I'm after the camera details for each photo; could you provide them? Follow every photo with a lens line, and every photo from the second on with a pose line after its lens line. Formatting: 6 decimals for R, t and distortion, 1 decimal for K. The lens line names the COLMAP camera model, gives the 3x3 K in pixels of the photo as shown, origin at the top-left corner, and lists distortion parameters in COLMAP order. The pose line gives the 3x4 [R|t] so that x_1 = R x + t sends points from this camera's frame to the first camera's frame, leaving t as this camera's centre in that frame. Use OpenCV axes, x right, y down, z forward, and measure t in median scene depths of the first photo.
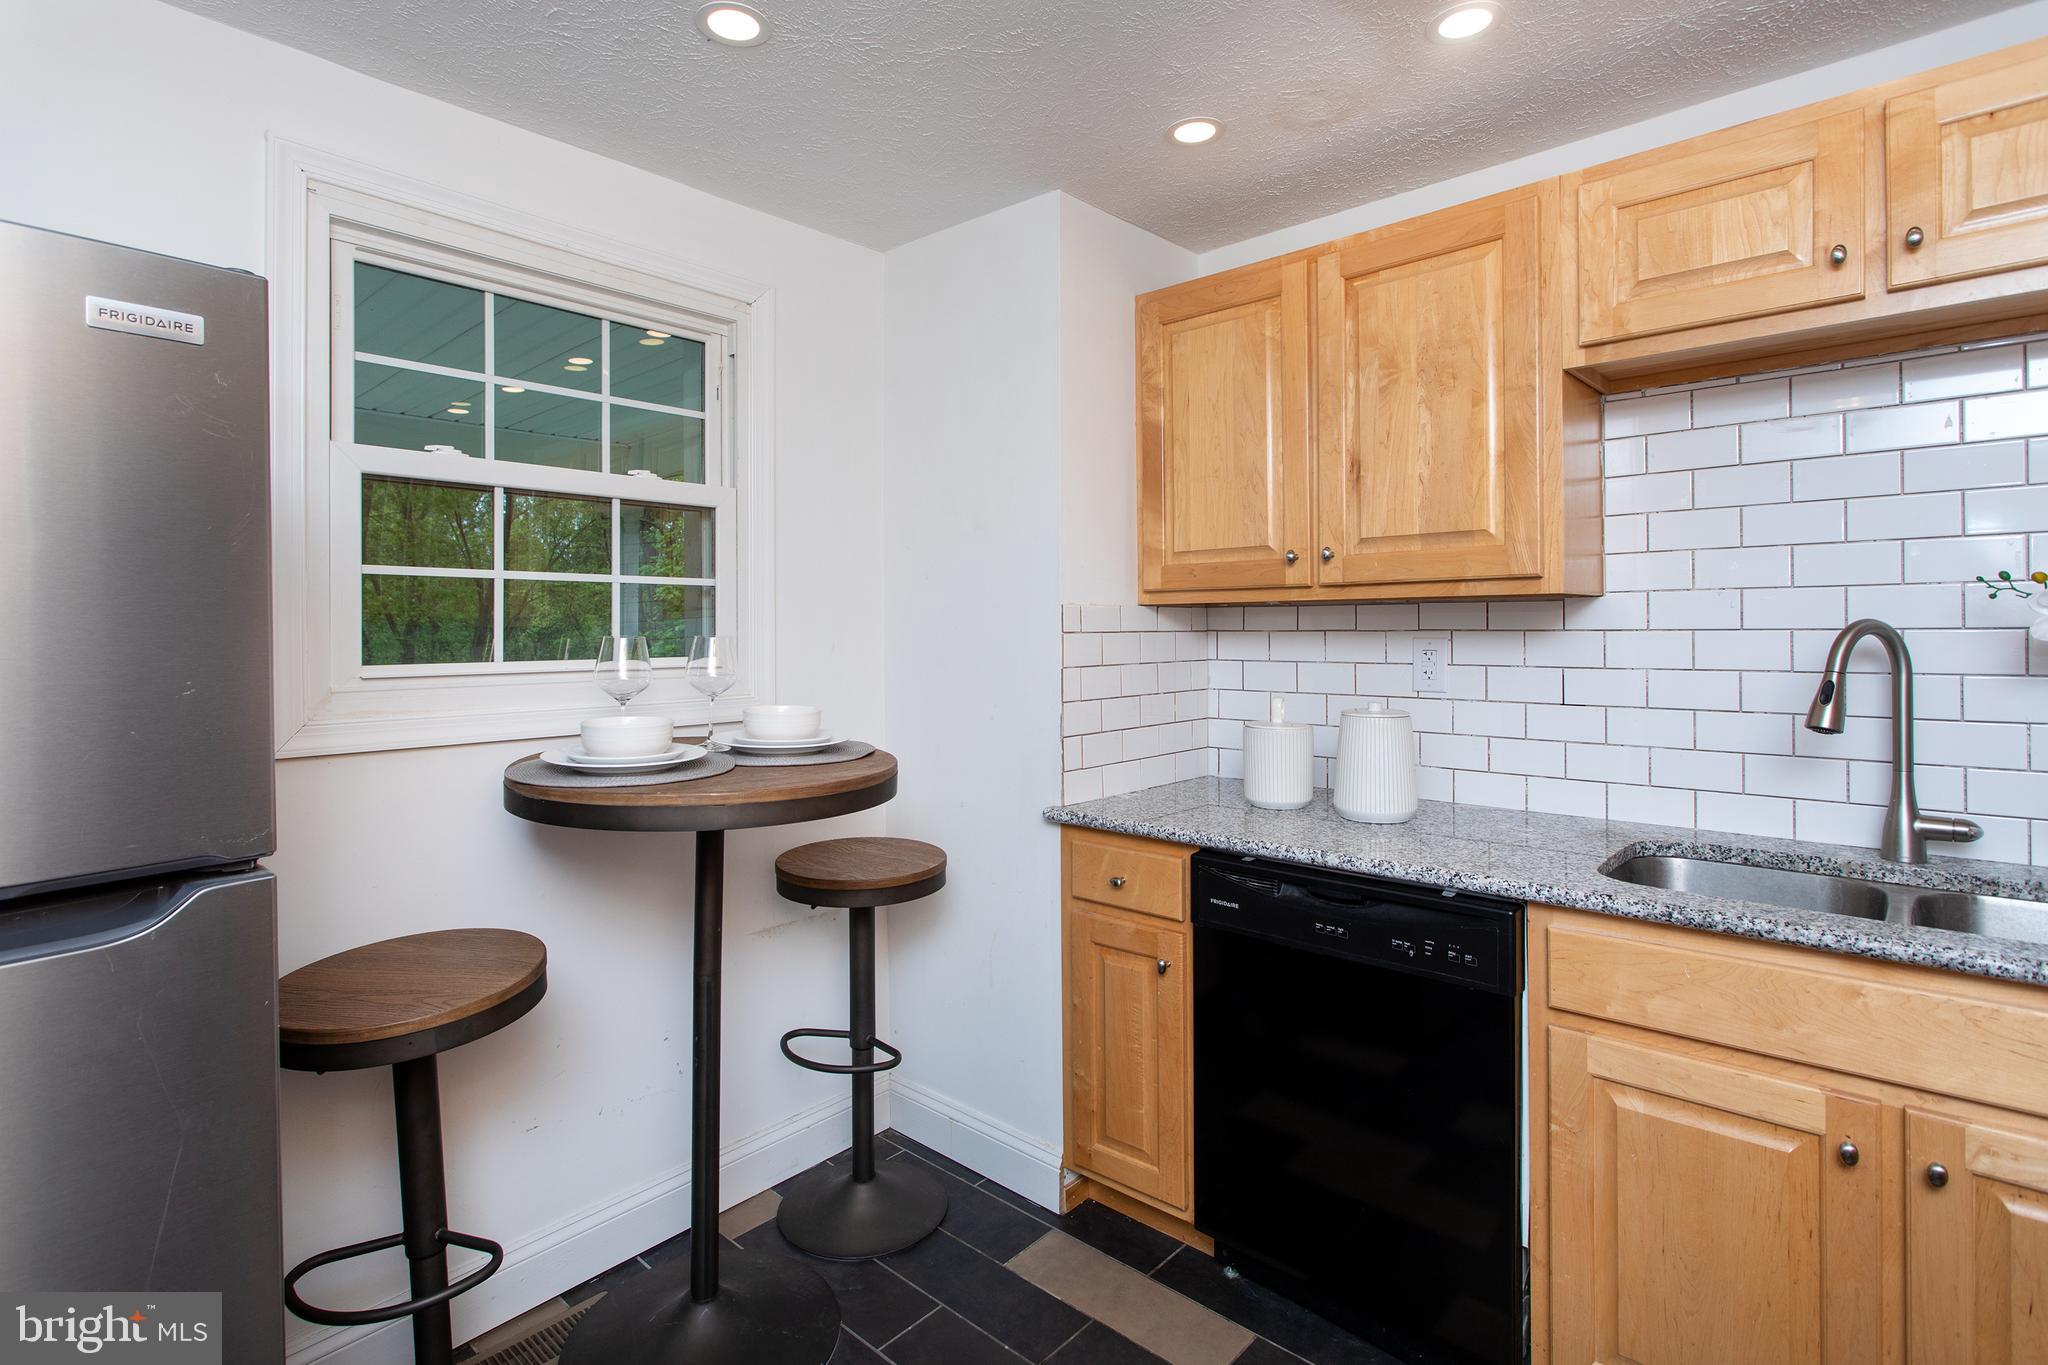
lens RADIAL K [[1007.2, 0, 1017.7], [0, 1007.2, 632.8], [0, 0, 1]] dist [-0.004962, 0.000625]
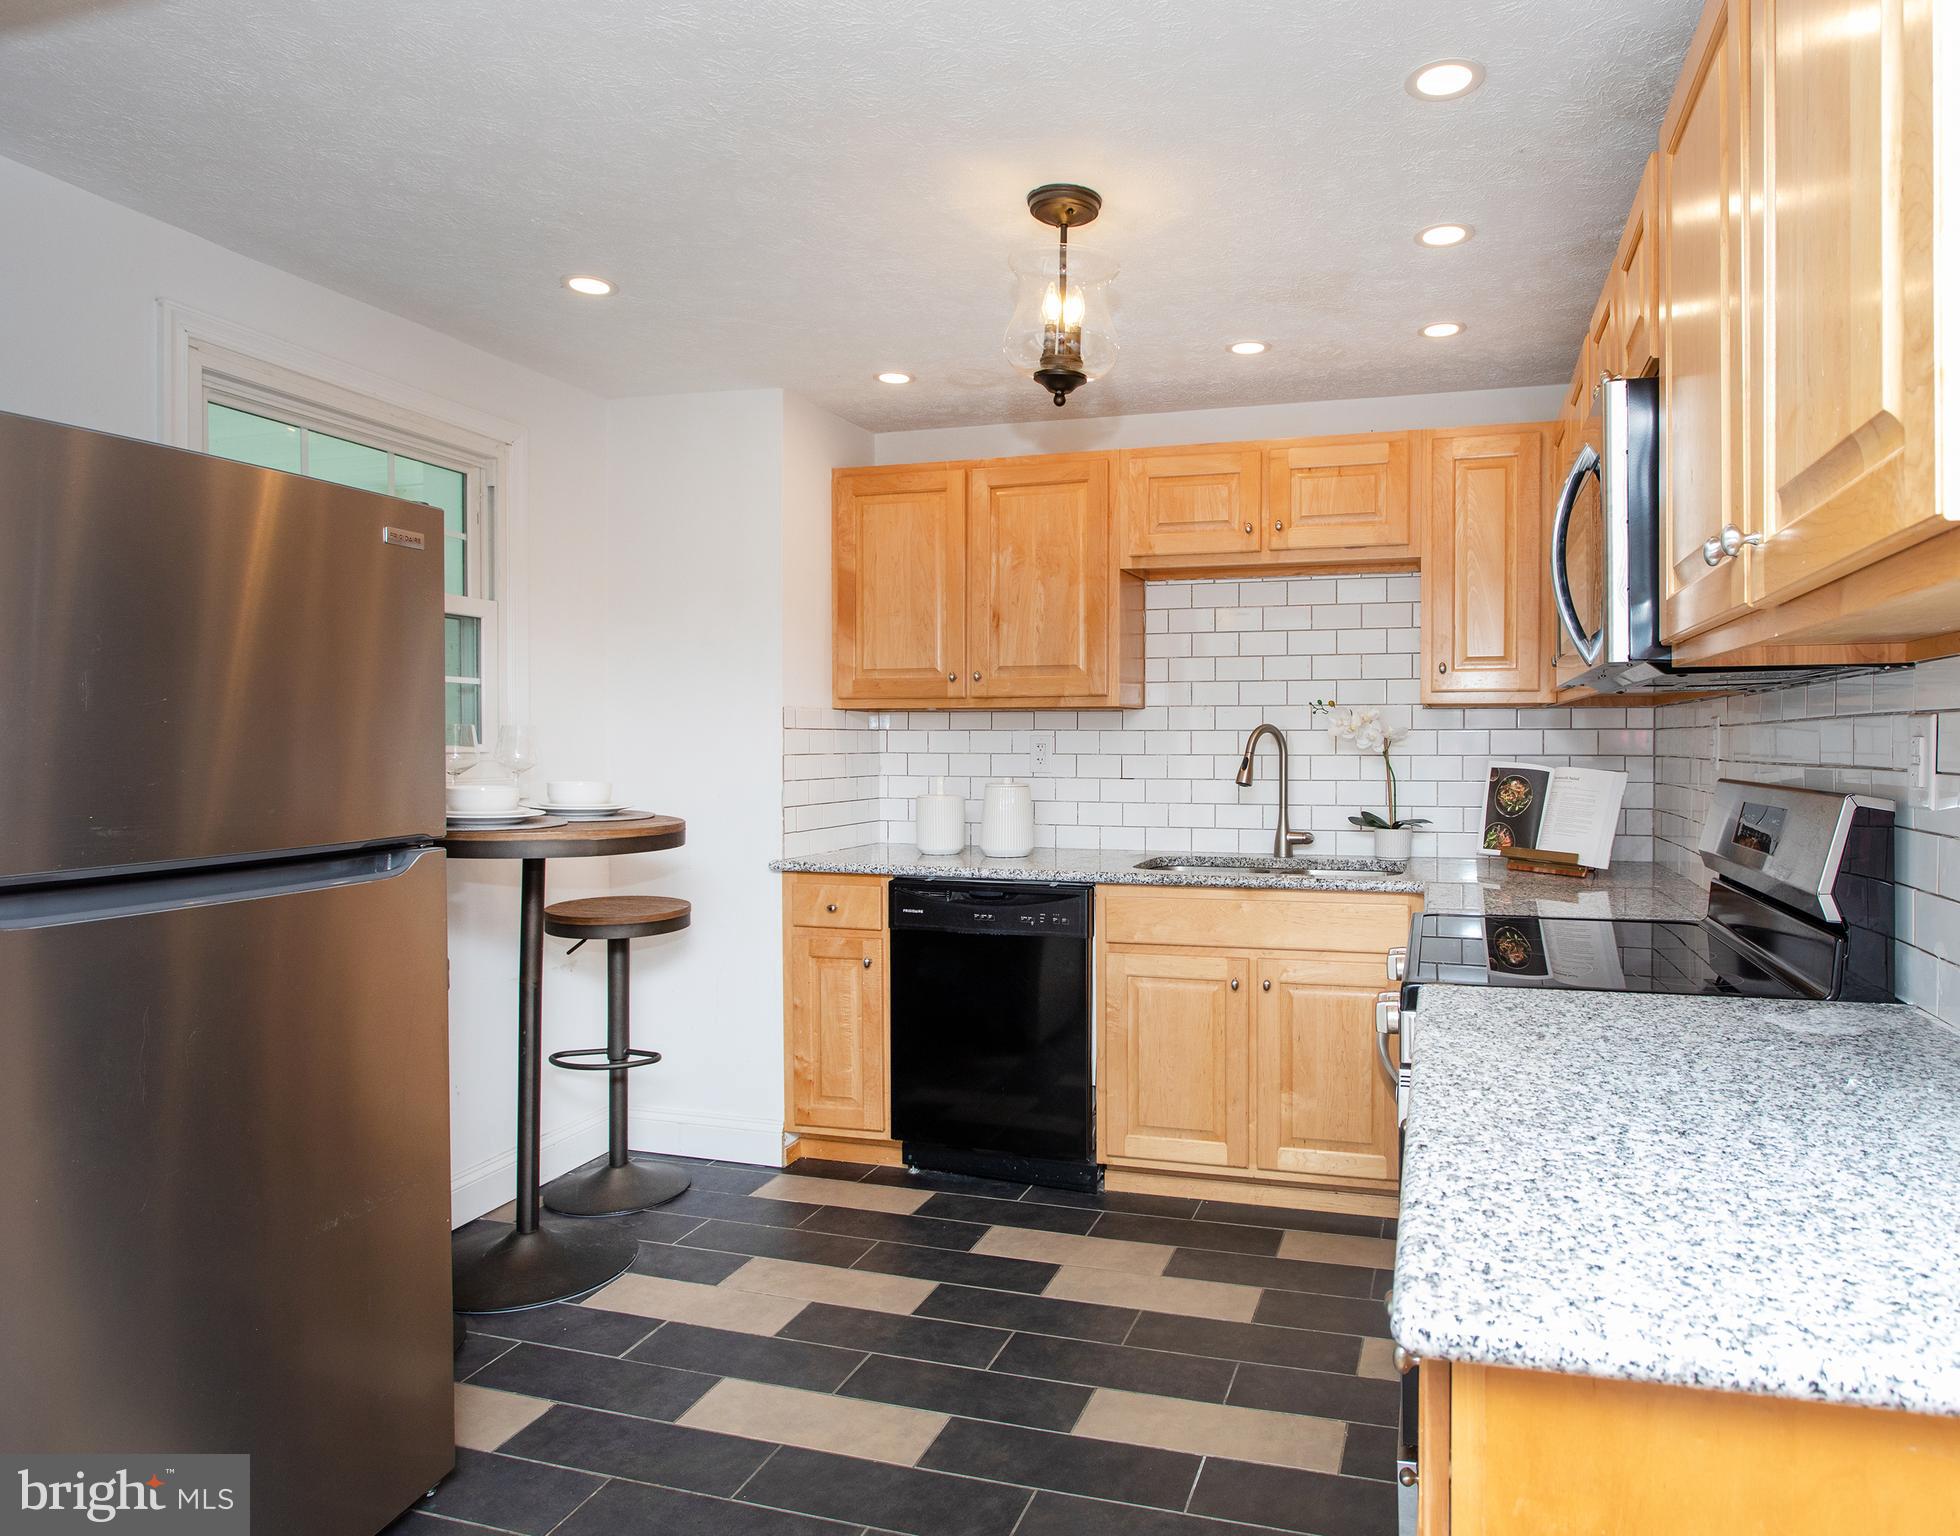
lens RADIAL K [[1255.7, 0, 1110.6], [0, 1255.7, 773.4], [0, 0, 1]] dist [0.002563, 0.000264]
pose [[0.899262, -0.001611, 0.437408, -0.319395], [-0.007144, 0.999806, 0.018371, 0.028389], [-0.437353, -0.019645, 0.899075, -0.732479]]
